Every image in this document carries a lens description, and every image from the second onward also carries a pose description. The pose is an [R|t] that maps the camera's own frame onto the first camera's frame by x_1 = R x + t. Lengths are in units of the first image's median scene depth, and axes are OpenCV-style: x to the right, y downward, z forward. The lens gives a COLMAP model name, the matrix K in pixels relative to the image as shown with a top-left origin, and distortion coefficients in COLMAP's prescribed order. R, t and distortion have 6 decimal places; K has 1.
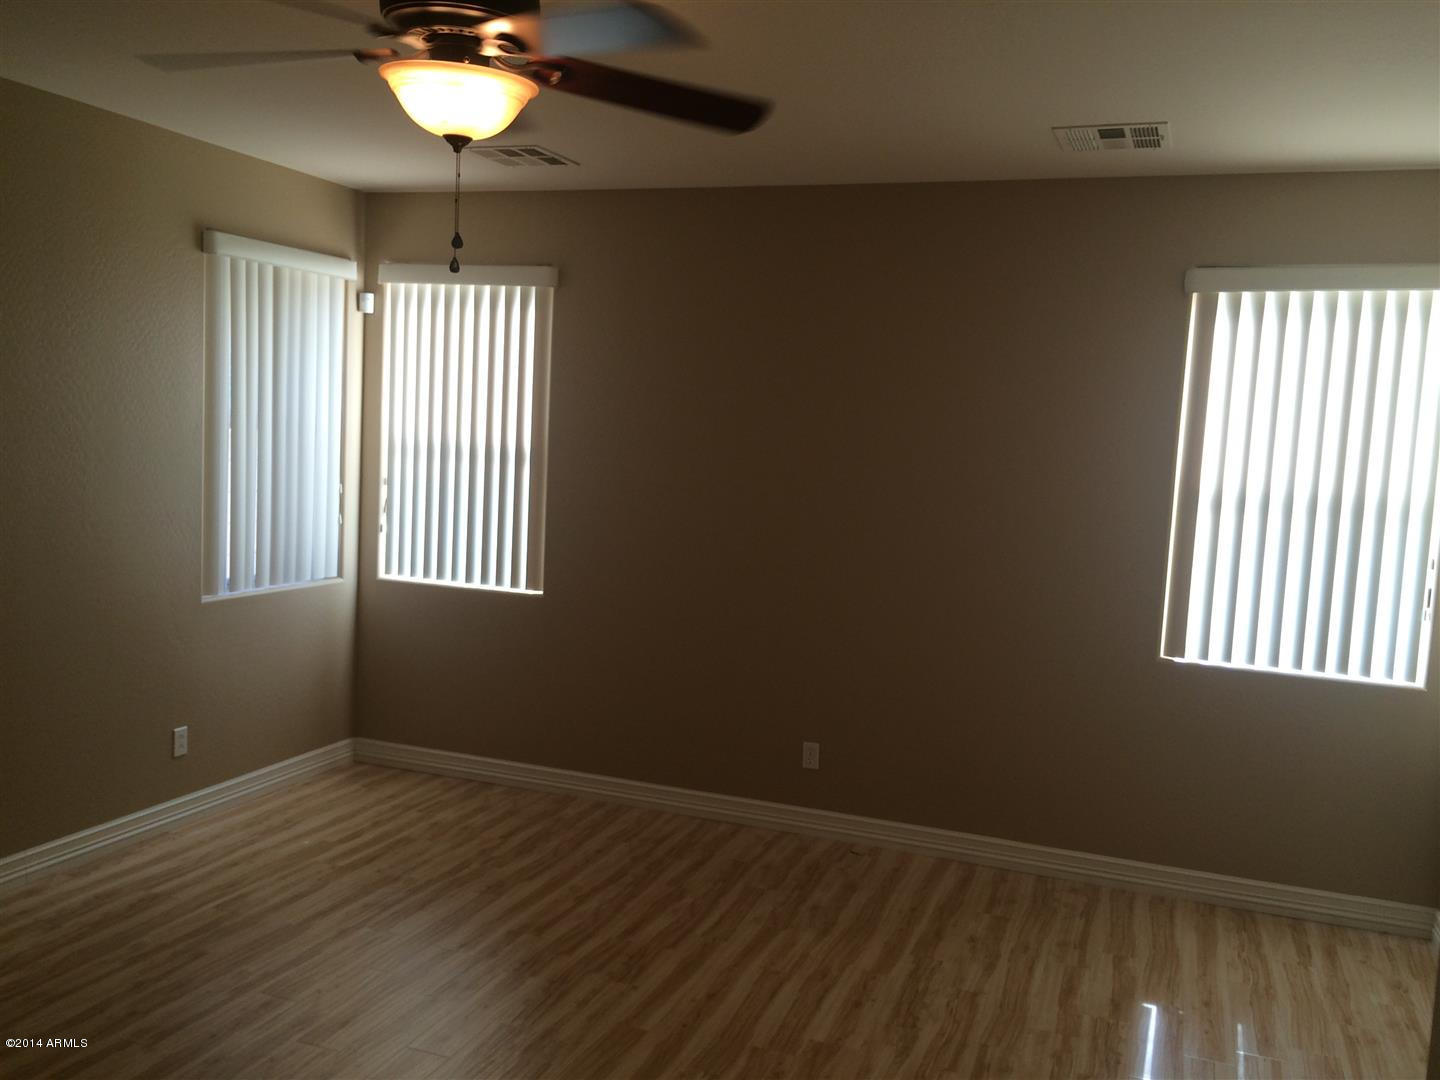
lens RADIAL K [[1252.0, 0, 718.8], [0, 1252.0, 541.2], [0, 0, 1]] dist [0.060193, -0.076886]
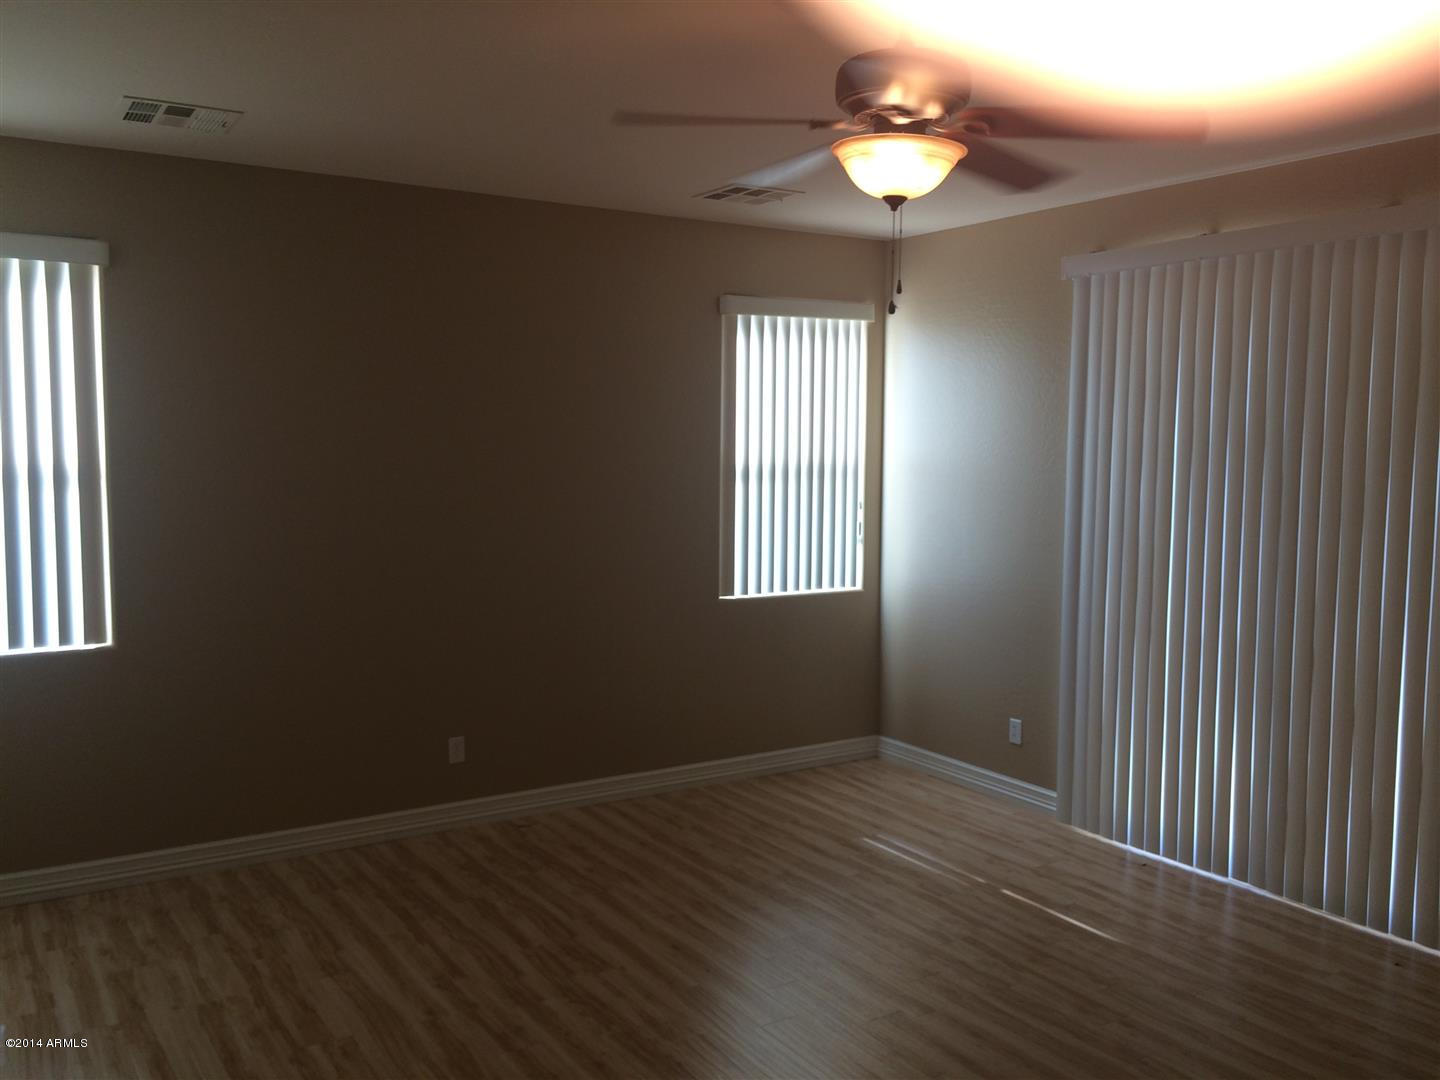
lens RADIAL K [[1252.0, 0, 723.5], [0, 1252.0, 540.2], [0, 0, 1]] dist [0.060193, -0.076886]
pose [[0.595240, -0.110406, 0.795927, -0.662298], [0.093871, 0.993288, 0.067580, -0.052815], [-0.798046, 0.034488, 0.601608, 0.232055]]
